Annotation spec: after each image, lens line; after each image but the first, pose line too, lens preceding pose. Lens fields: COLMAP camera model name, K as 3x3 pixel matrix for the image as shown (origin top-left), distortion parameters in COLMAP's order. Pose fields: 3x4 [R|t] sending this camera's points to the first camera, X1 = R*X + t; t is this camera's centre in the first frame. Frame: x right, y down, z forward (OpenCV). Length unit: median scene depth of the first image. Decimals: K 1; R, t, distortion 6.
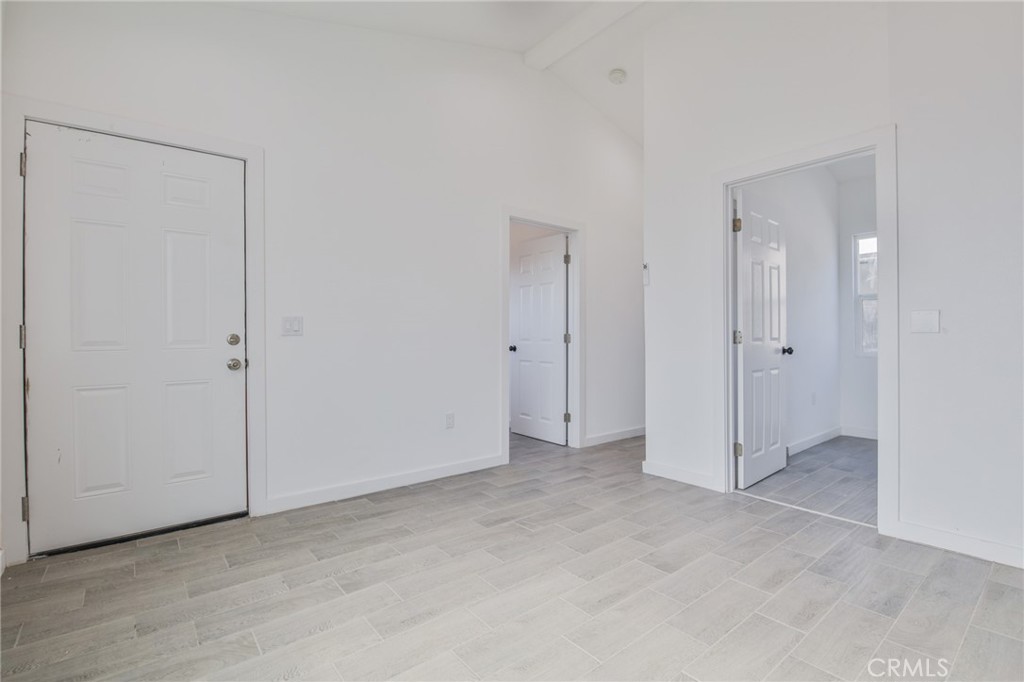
lens RADIAL K [[469.3, 0, 514.6], [0, 469.3, 336.0], [0, 0, 1]] dist [-0.002343, -0.011093]
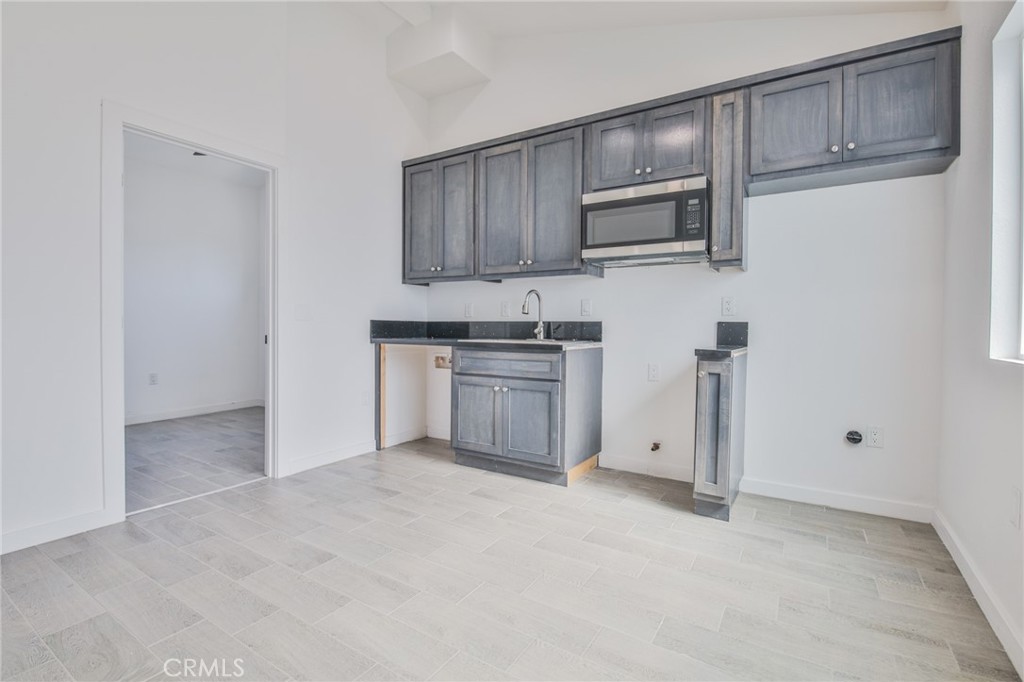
lens RADIAL K [[469.3, 0, 514.6], [0, 469.3, 336.0], [0, 0, 1]] dist [-0.002343, -0.011093]
pose [[-0.322641, -0.022543, 0.946253, -0.632691], [-0.011137, 0.999738, 0.020020, 0.005270], [-0.946456, -0.004079, -0.322808, 0.824354]]
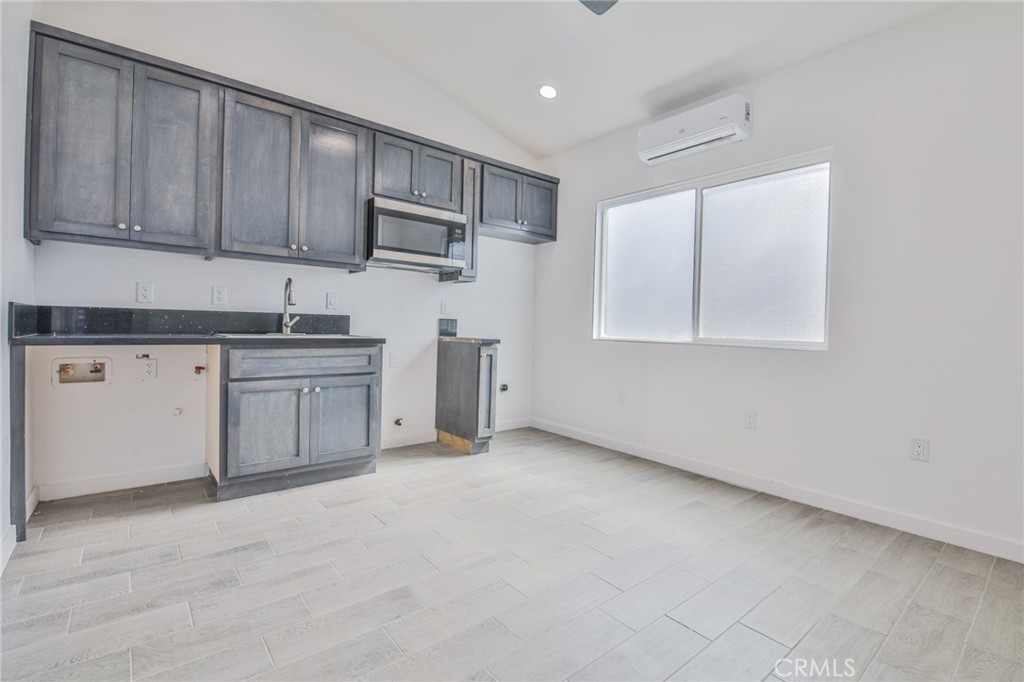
lens RADIAL K [[469.3, 0, 514.6], [0, 469.3, 336.0], [0, 0, 1]] dist [-0.002343, -0.011093]
pose [[-0.999647, -0.024574, -0.010120, 0.120387], [-0.024755, 0.999528, 0.018175, 0.011873], [0.009669, 0.018420, -0.999784, 1.600483]]
